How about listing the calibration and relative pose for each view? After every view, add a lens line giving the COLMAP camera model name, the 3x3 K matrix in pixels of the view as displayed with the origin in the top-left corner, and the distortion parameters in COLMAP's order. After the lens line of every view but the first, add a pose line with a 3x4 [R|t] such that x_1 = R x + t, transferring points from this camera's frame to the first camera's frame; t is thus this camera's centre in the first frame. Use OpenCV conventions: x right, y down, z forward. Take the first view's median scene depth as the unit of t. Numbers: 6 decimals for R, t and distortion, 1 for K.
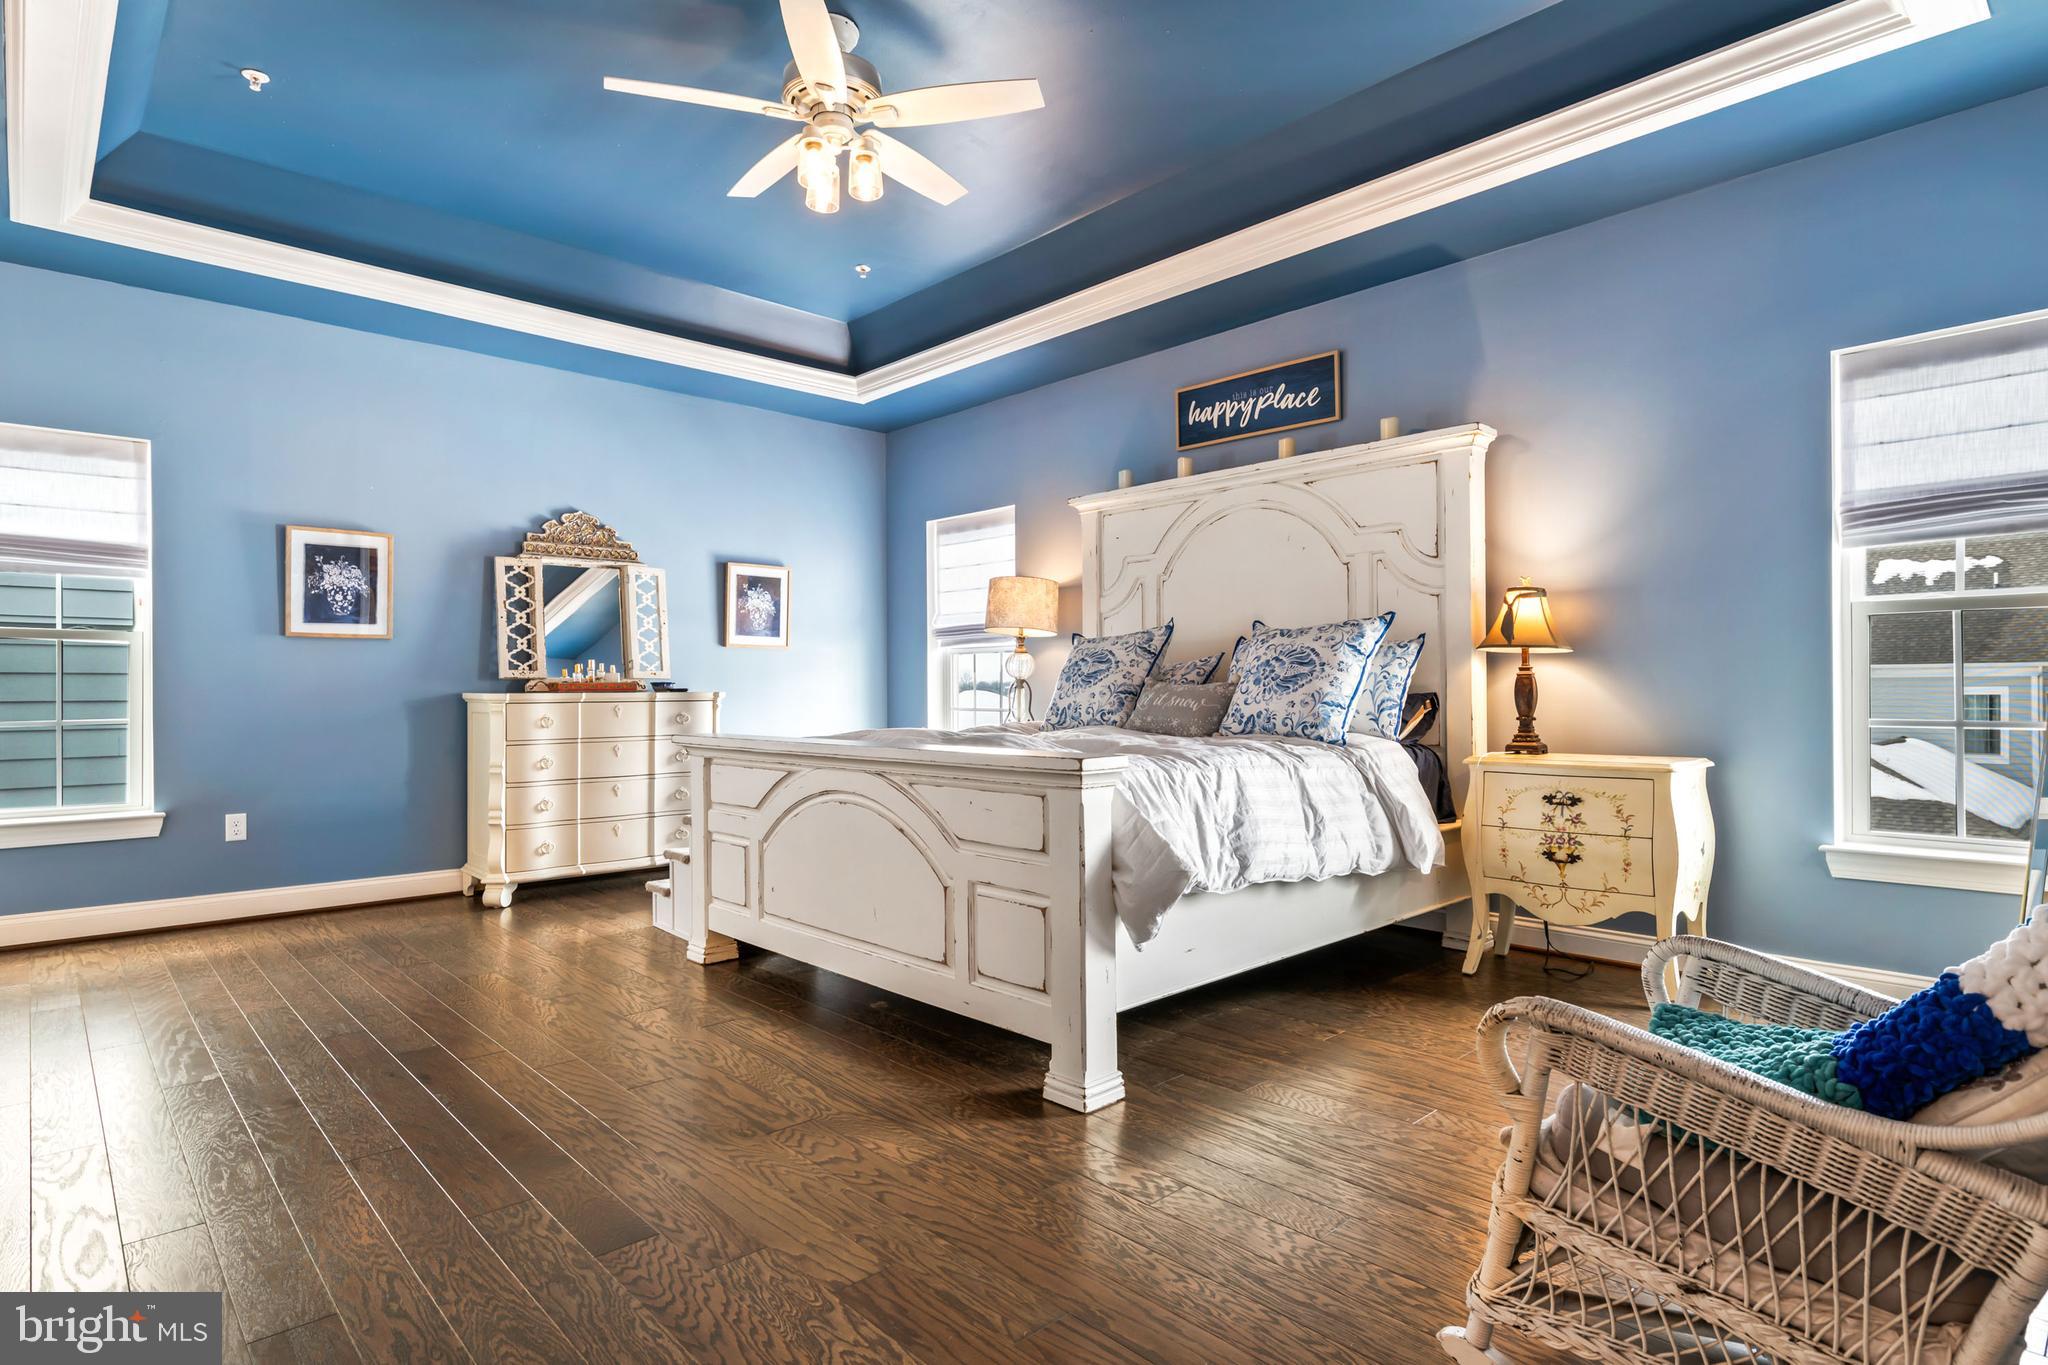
lens RADIAL K [[1077.3, 0, 1025.1], [0, 1077.3, 685.0], [0, 0, 1]] dist [-0.001272, -0.000424]
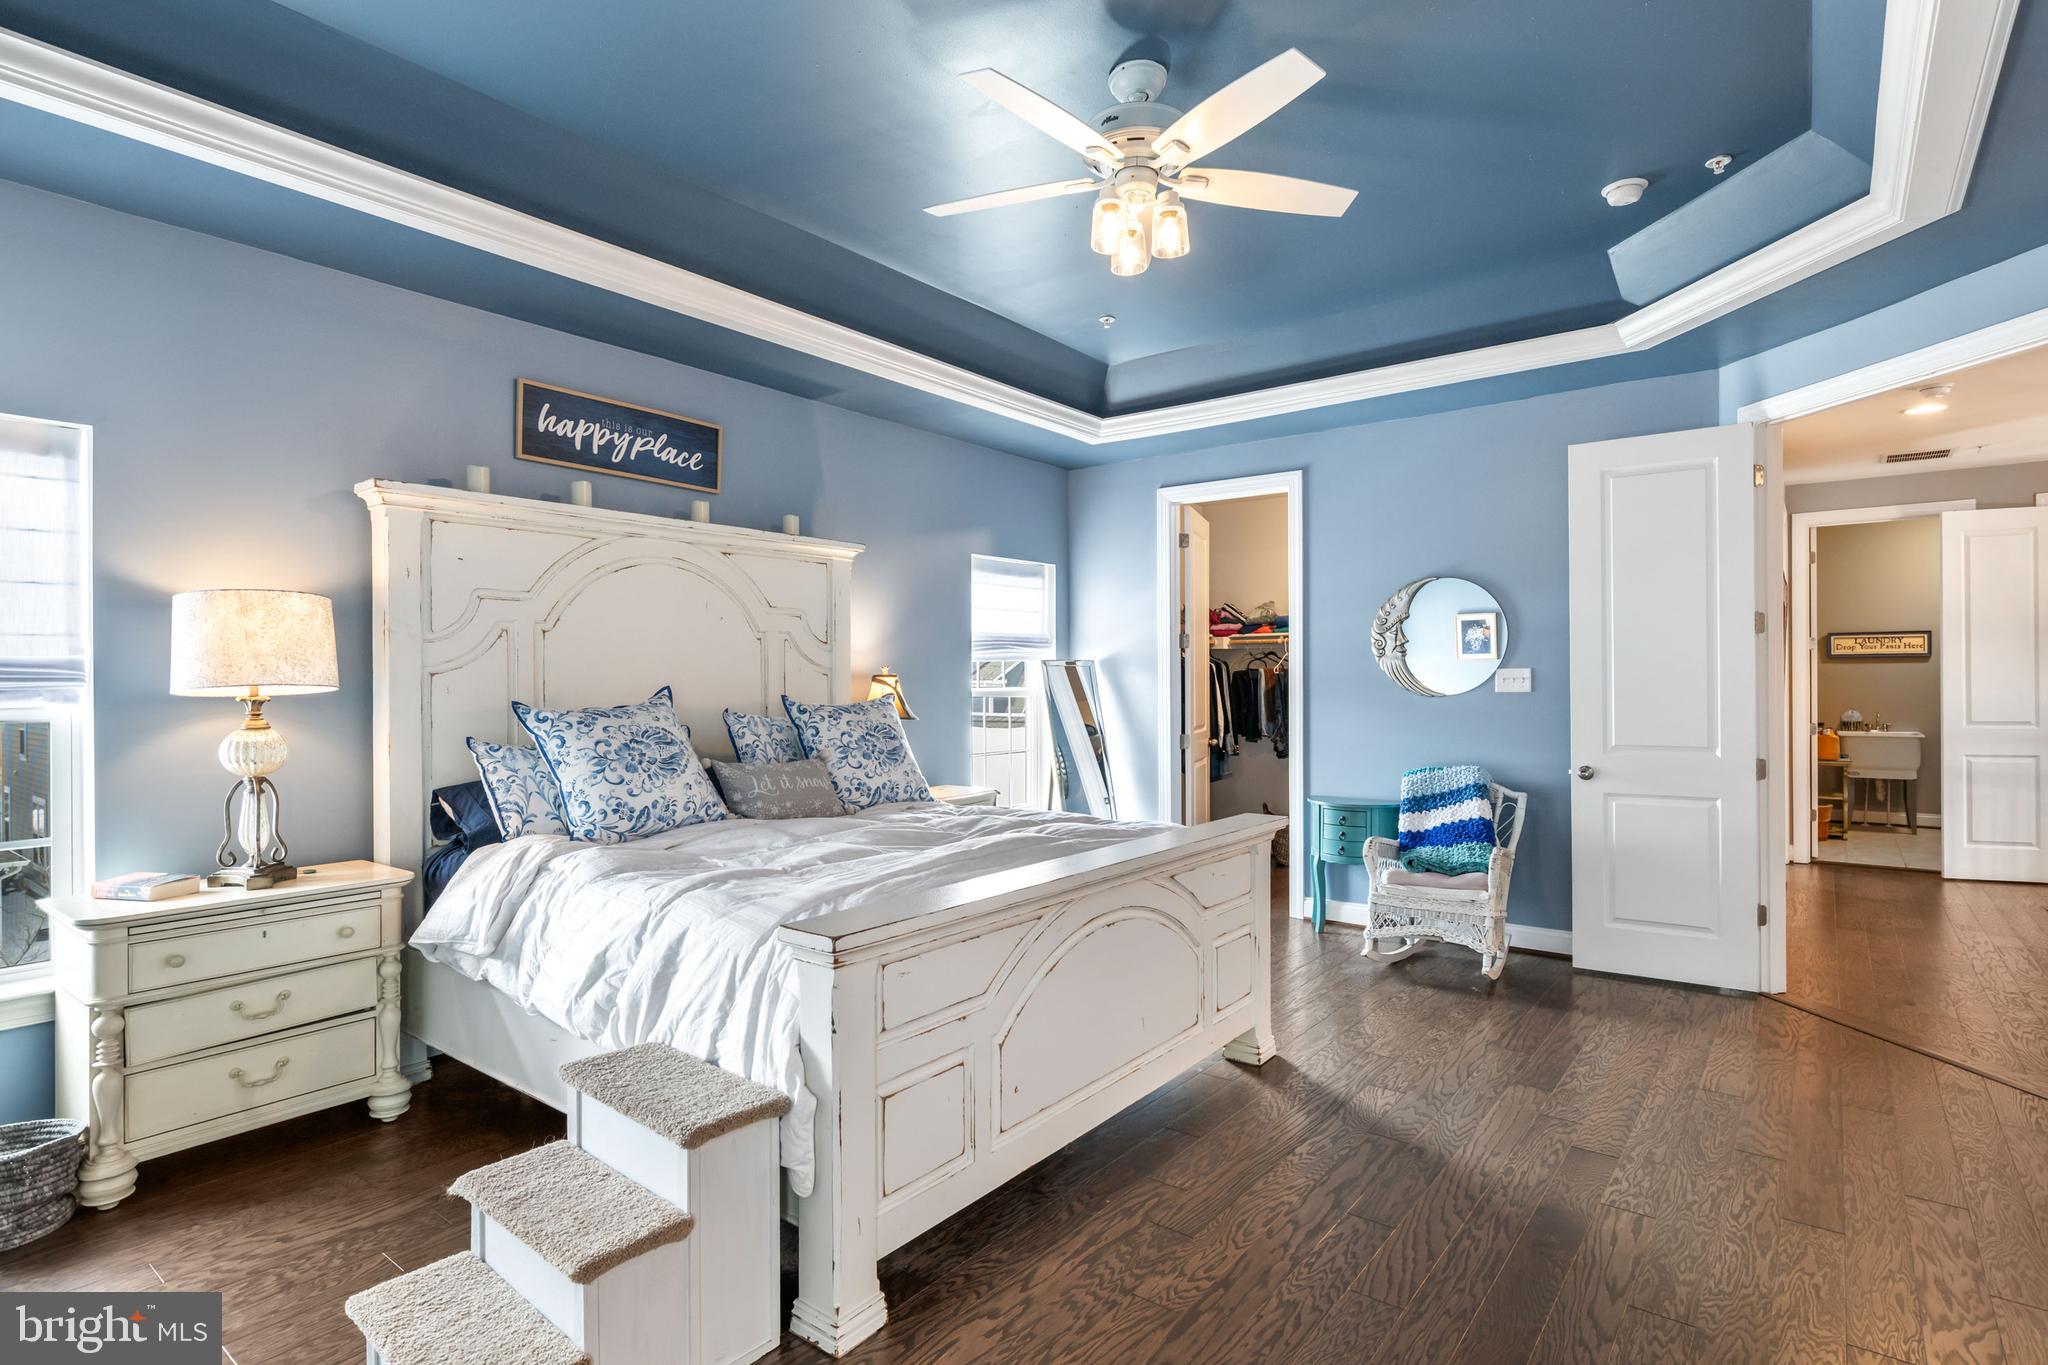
lens RADIAL K [[1037.6, 0, 1025.5], [0, 1037.6, 682.6], [0, 0, 1]] dist [0.000376, 0.001712]
pose [[-0.164506, 0.002595, 0.986373, -0.705045], [0.002513, 0.999994, -0.002212, -0.062221], [-0.986373, 0.002115, -0.164512, 0.847692]]
